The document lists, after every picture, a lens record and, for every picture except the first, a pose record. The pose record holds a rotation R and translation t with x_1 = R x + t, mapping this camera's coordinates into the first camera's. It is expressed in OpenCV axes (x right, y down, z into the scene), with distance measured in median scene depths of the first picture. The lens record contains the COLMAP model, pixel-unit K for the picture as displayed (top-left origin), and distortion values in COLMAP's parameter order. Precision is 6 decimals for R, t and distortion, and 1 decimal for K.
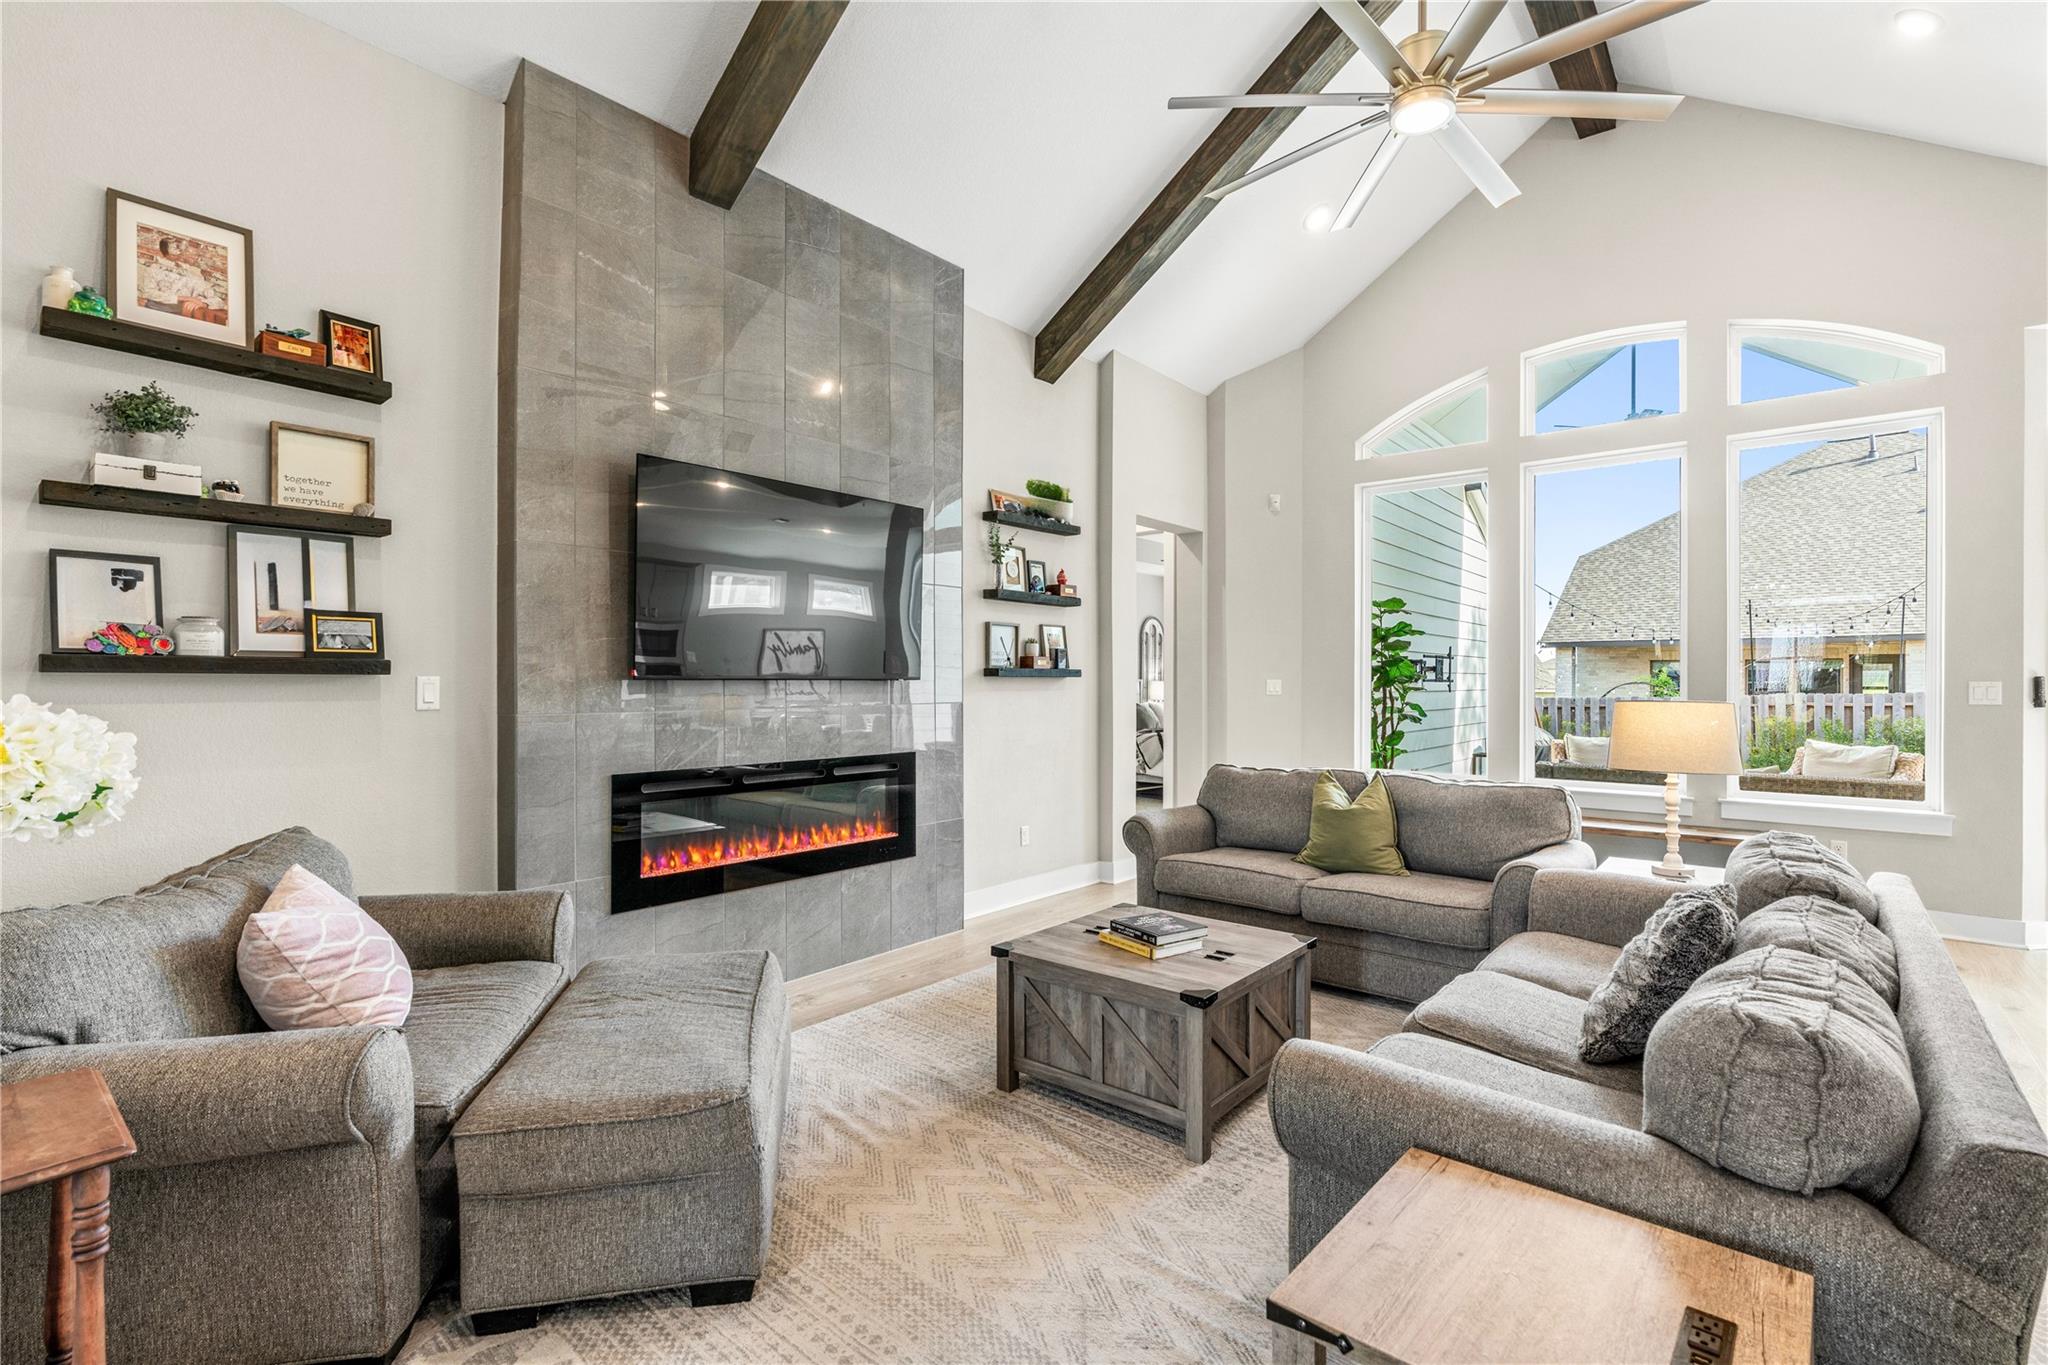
lens RADIAL K [[926.3, 0, 1027.6], [0, 926.3, 672.8], [0, 0, 1]] dist [-0.017693, 0.006116]
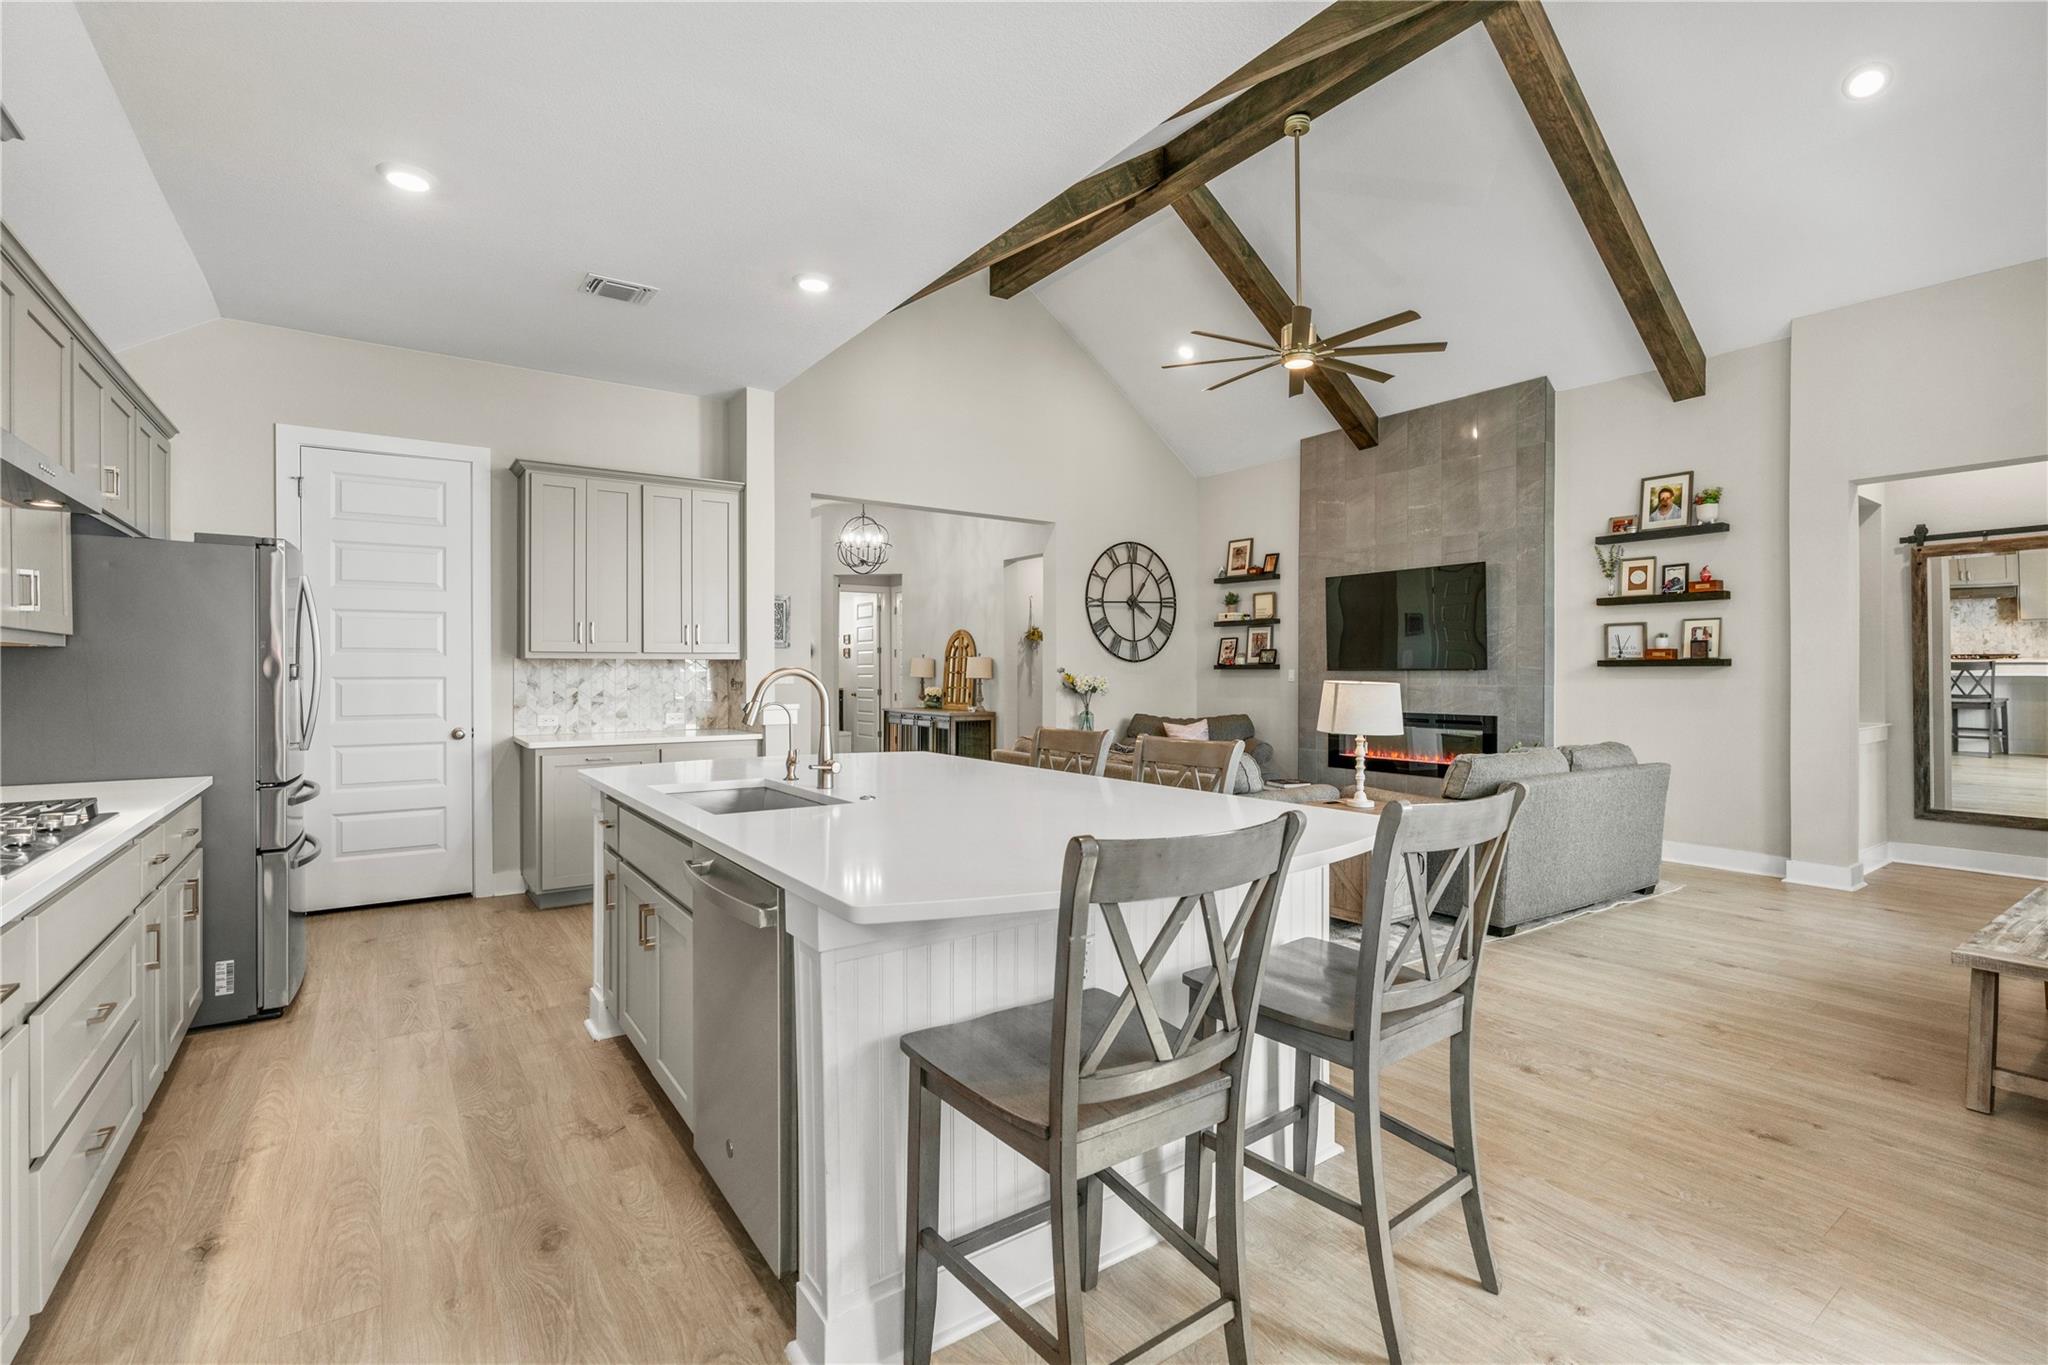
lens RADIAL K [[926.3, 0, 1027.6], [0, 926.3, 672.8], [0, 0, 1]] dist [-0.017693, 0.006116]
pose [[-0.250888, -0.003815, -0.968009, 1.963352], [0.006717, 0.999961, -0.005681, 0.020027], [0.967993, -0.007927, -0.250852, 0.779054]]
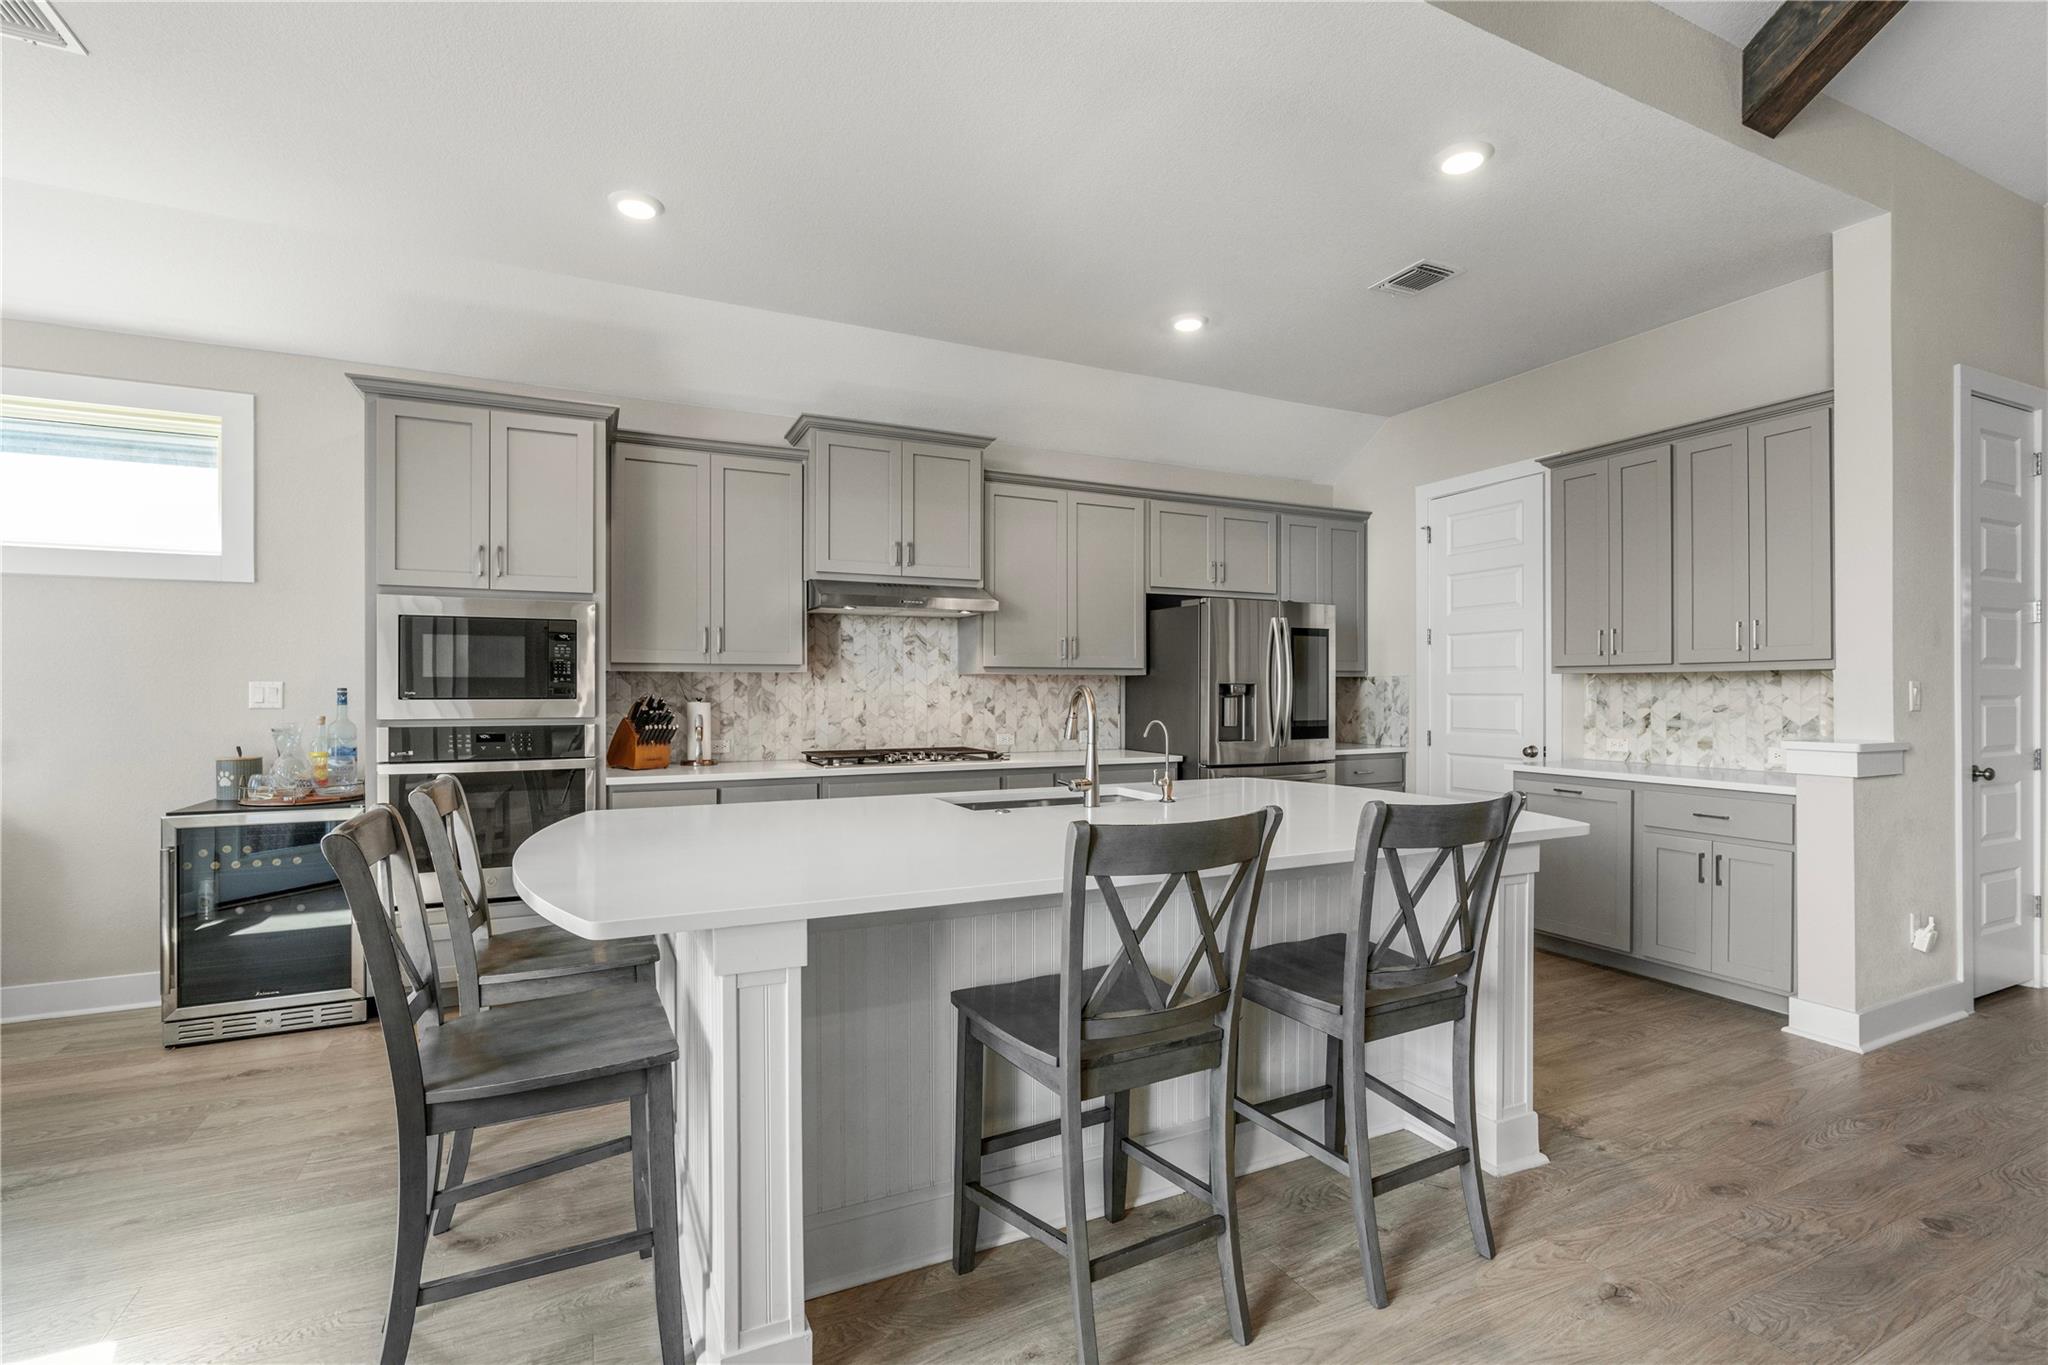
lens RADIAL K [[916.1, 0, 1026.7], [0, 916.1, 693.7], [0, 0, 1]] dist [-0.017571, 0.006632]
pose [[-0.912491, -0.006649, 0.409043, 0.954104], [-0.007601, 0.999971, -0.000701, 0.018804], [-0.409026, -0.003749, -0.912515, 1.148377]]
